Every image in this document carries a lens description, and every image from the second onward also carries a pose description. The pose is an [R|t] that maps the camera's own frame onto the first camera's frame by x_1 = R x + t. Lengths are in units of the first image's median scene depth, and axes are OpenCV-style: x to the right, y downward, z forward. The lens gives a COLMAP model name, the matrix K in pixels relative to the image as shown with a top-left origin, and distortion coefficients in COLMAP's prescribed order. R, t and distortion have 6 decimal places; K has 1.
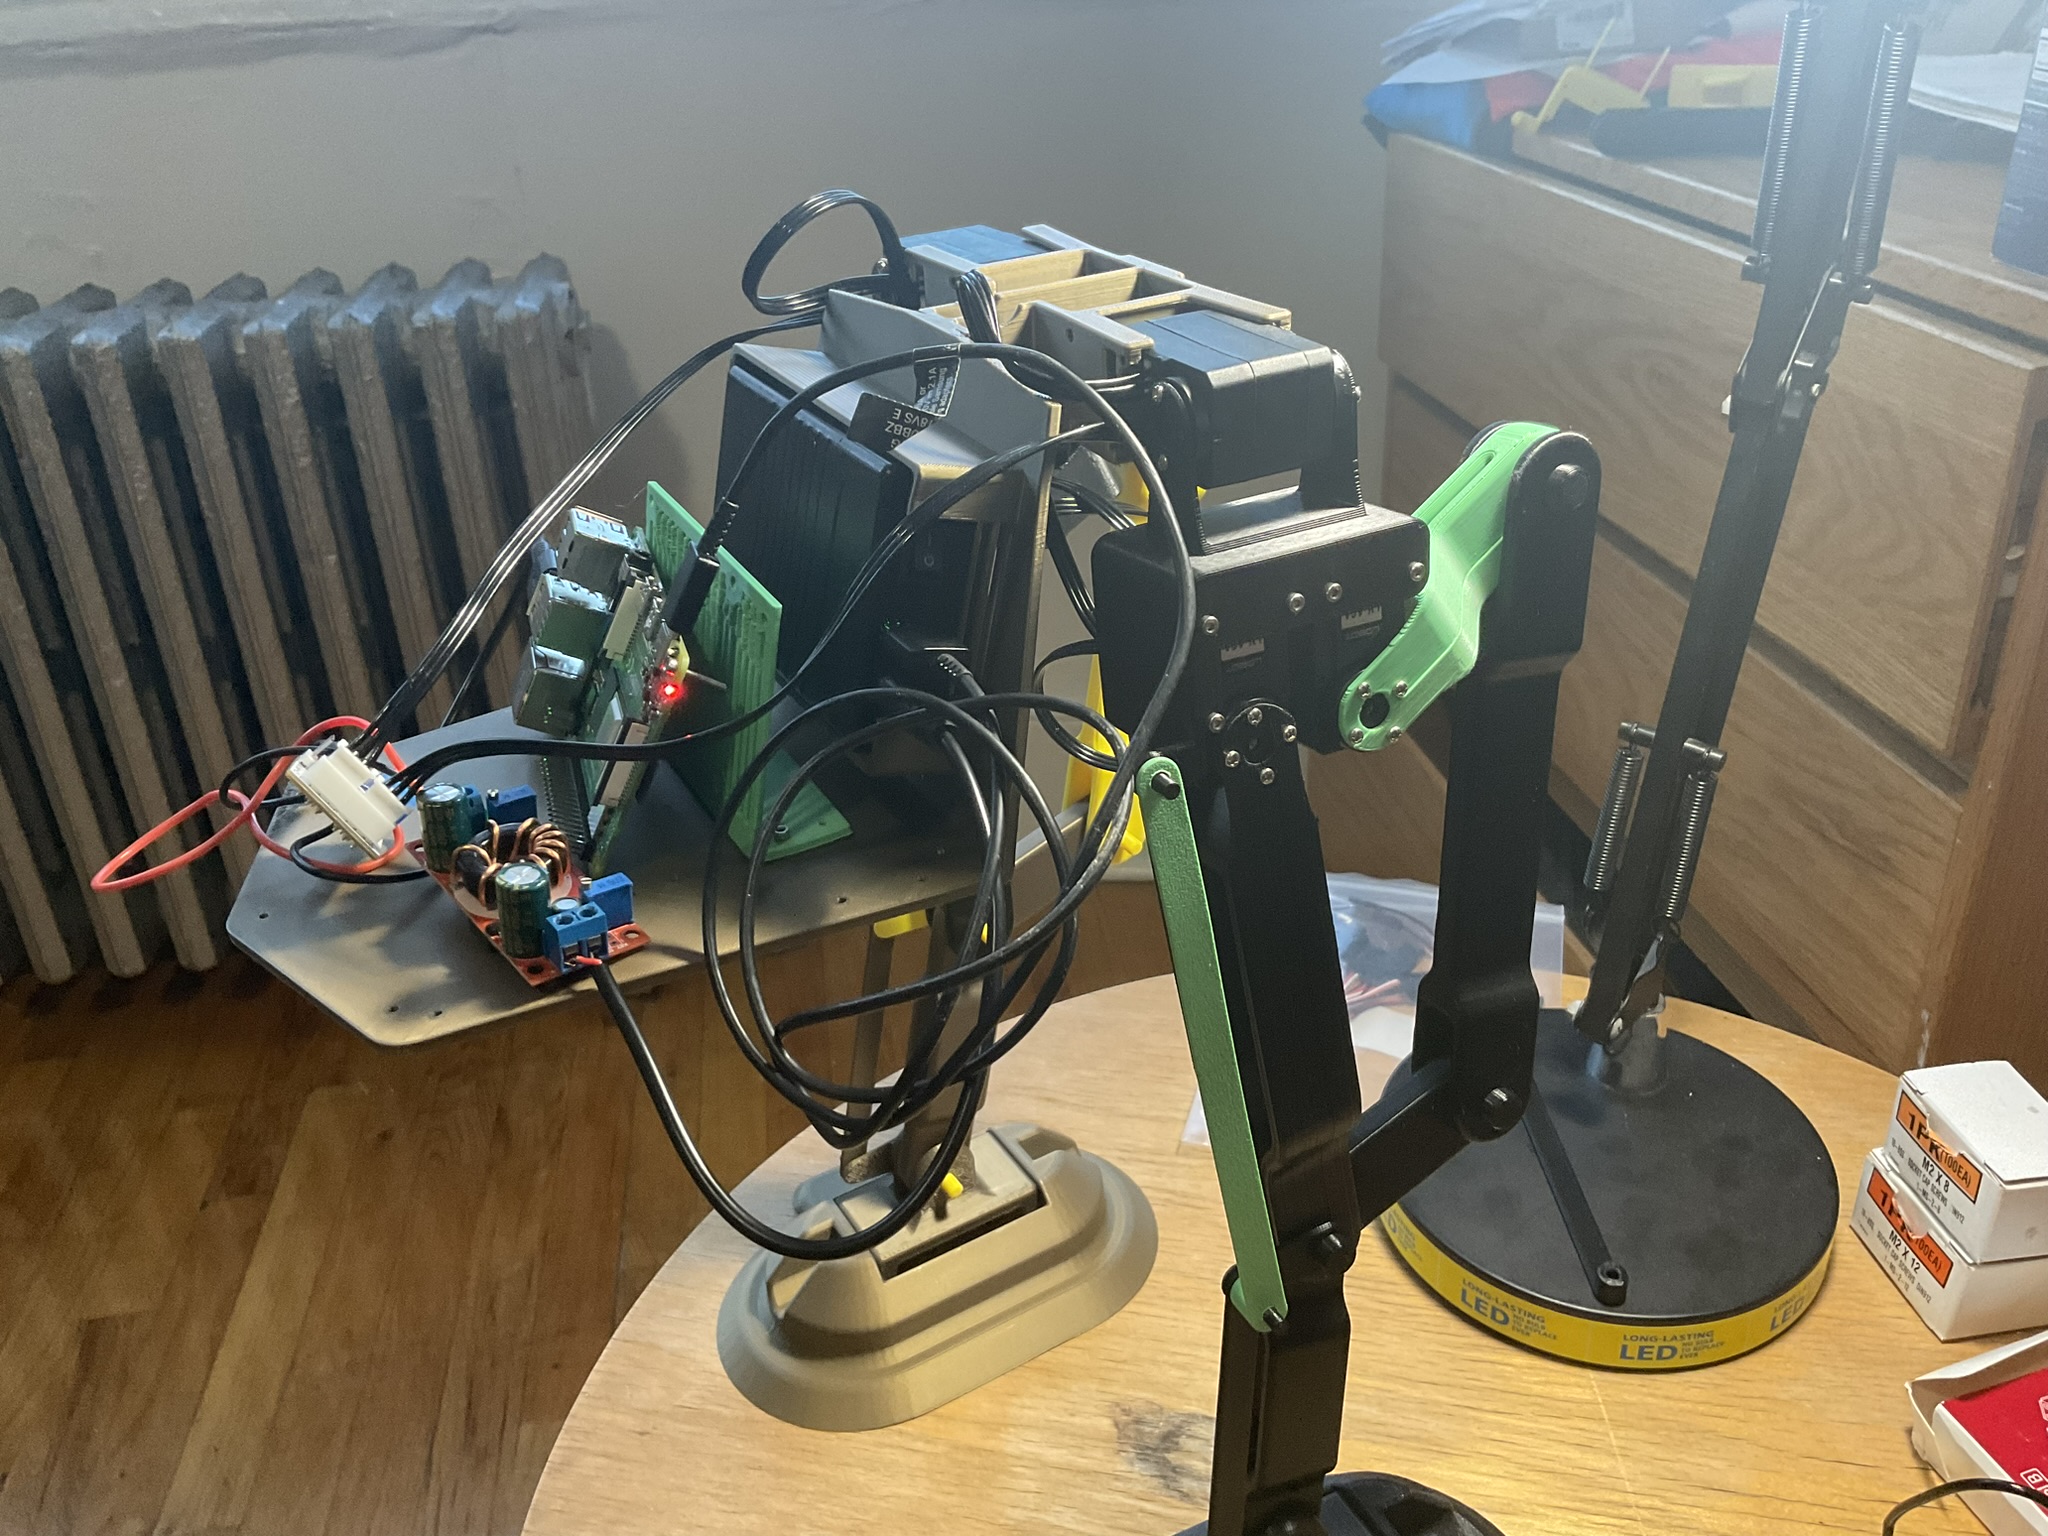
lens RADIAL K [[1719.2, 0, 1008.2], [0, 1719.2, 741.3], [0, 0, 1]] dist [0.034620, -0.001494]
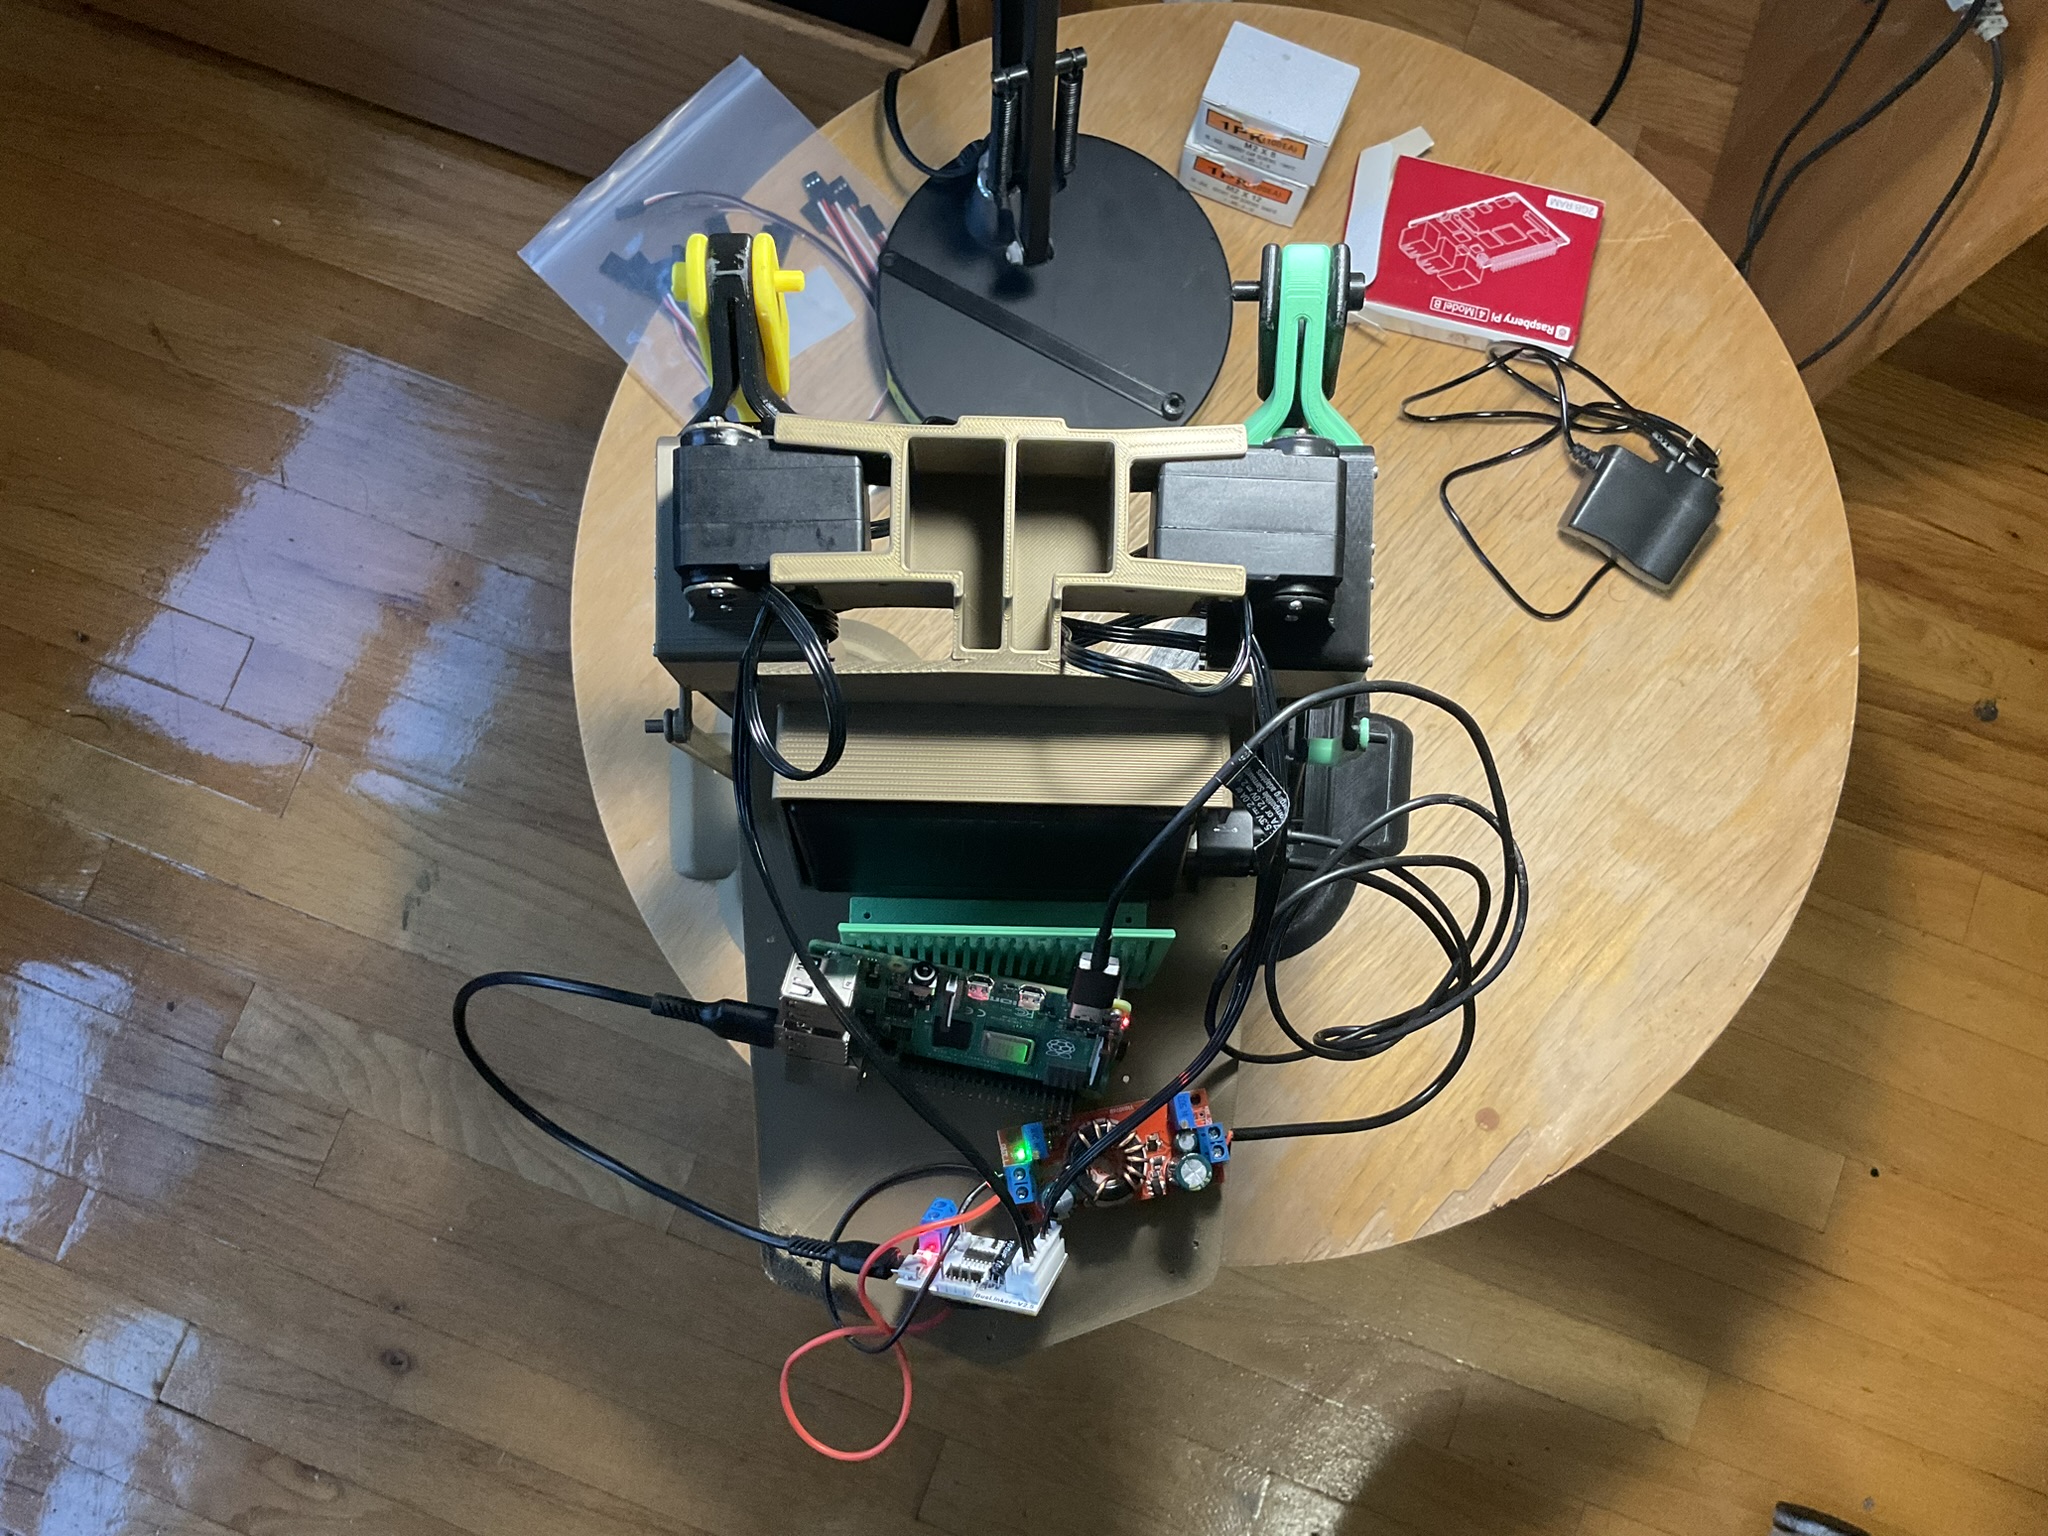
lens RADIAL K [[1701.4, 0, 1024.0], [0, 1701.4, 768.0], [0, 0, 1]] dist [0.140492, -0.288532]
pose [[0.465700, -0.865888, 0.182648, -0.149761], [0.365164, 0.376034, 0.851618, -0.535970], [-0.806088, -0.329903, 0.491310, 0.219068]]
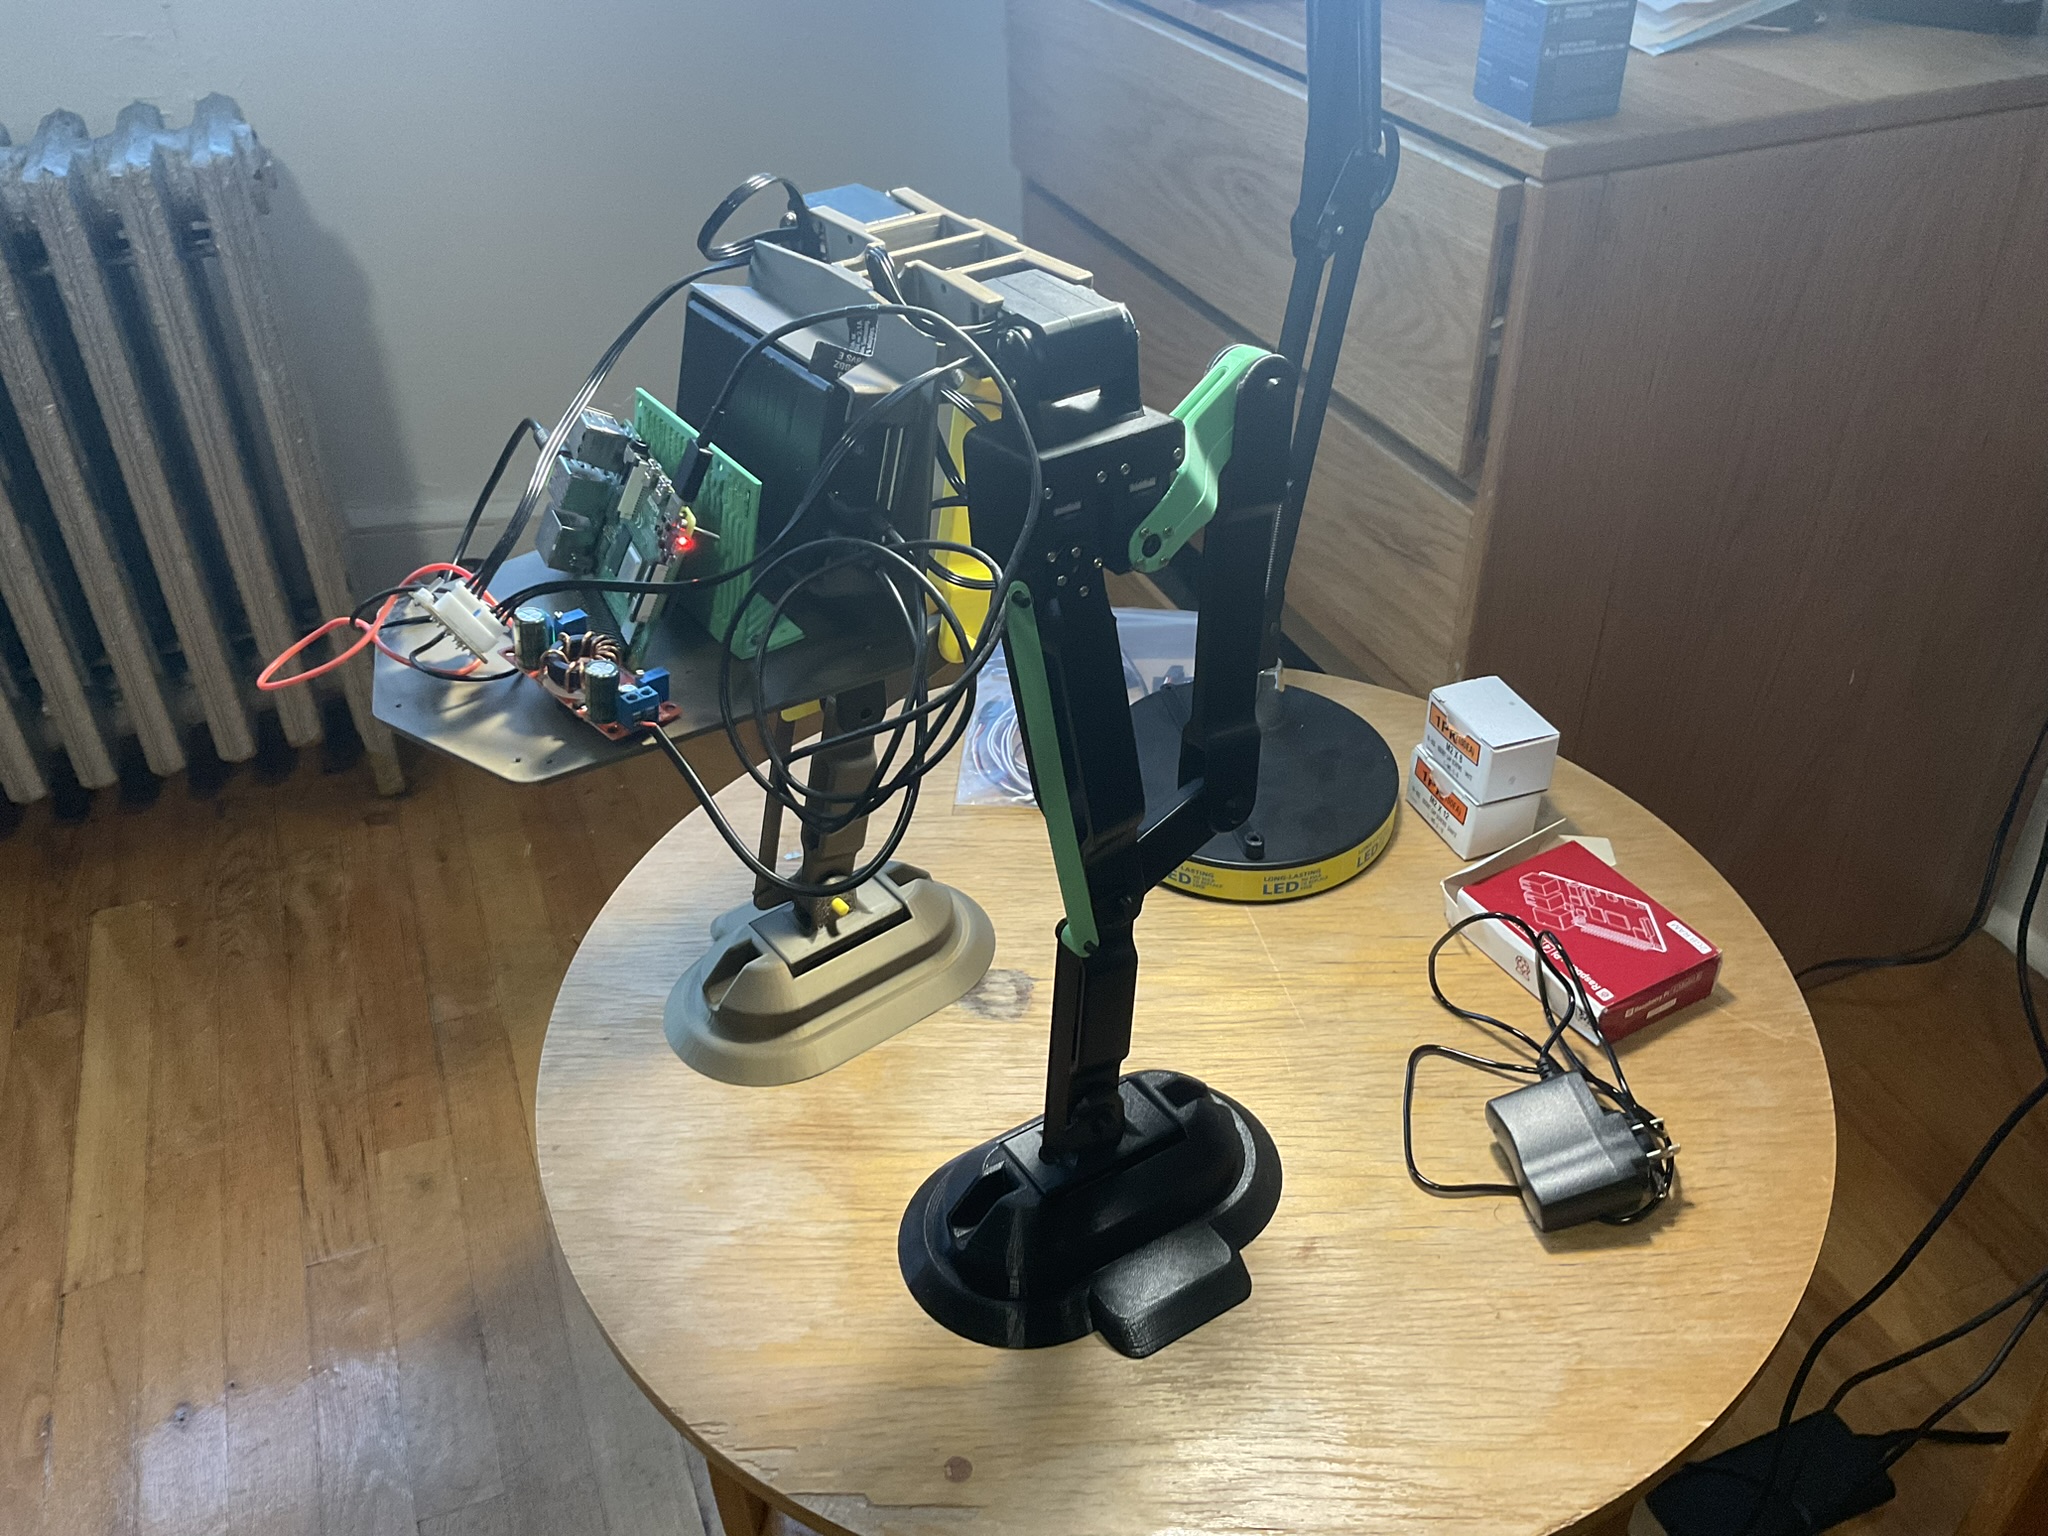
lens RADIAL K [[1717.9, 0, 1024.0], [0, 1717.9, 768.0], [0, 0, 1]] dist [0.075628, -0.008680]
pose [[0.967627, -0.127775, 0.217652, -0.127894], [0.091787, 0.981482, 0.168130, -0.027850], [-0.235104, -0.142710, 0.961436, -0.282282]]
